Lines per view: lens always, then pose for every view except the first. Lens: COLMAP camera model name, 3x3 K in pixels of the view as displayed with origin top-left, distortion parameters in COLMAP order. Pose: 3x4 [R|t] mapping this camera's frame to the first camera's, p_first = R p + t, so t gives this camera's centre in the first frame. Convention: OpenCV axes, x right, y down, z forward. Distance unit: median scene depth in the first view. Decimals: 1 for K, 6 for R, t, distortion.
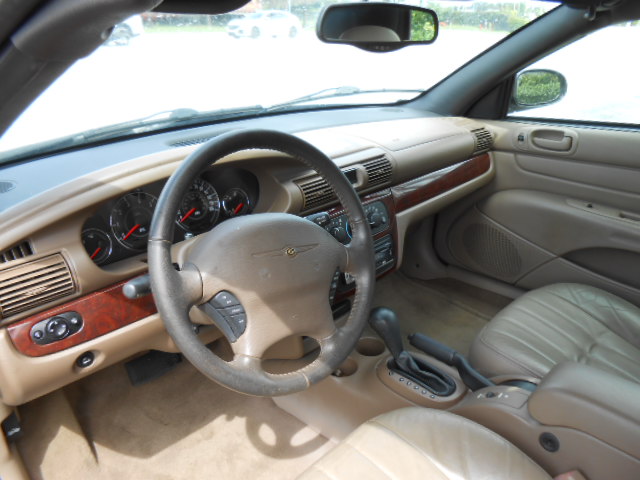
lens RADIAL K [[482.2, 0, 320.1], [0, 482.2, 239.6], [0, 0, 1]] dist [-0.042572, 0.037696]
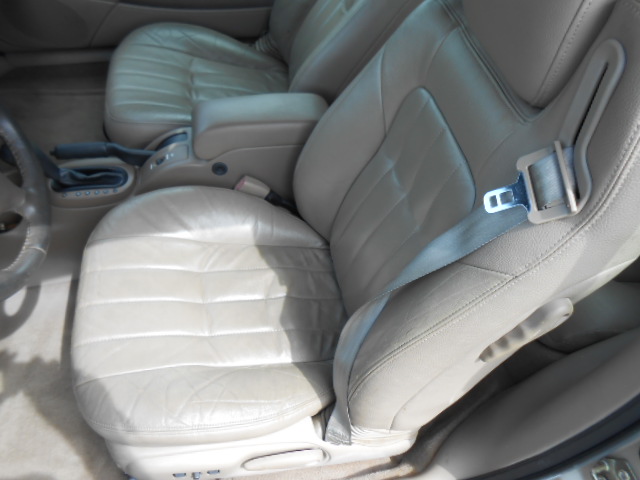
lens RADIAL K [[482.2, 0, 318.4], [0, 482.2, 239.0], [0, 0, 1]] dist [-0.042572, 0.037696]
pose [[0.576318, -0.617108, 0.535757, -0.133080], [0.264284, 0.761090, 0.592364, -0.096979], [-0.773312, -0.199798, 0.601722, -0.018276]]
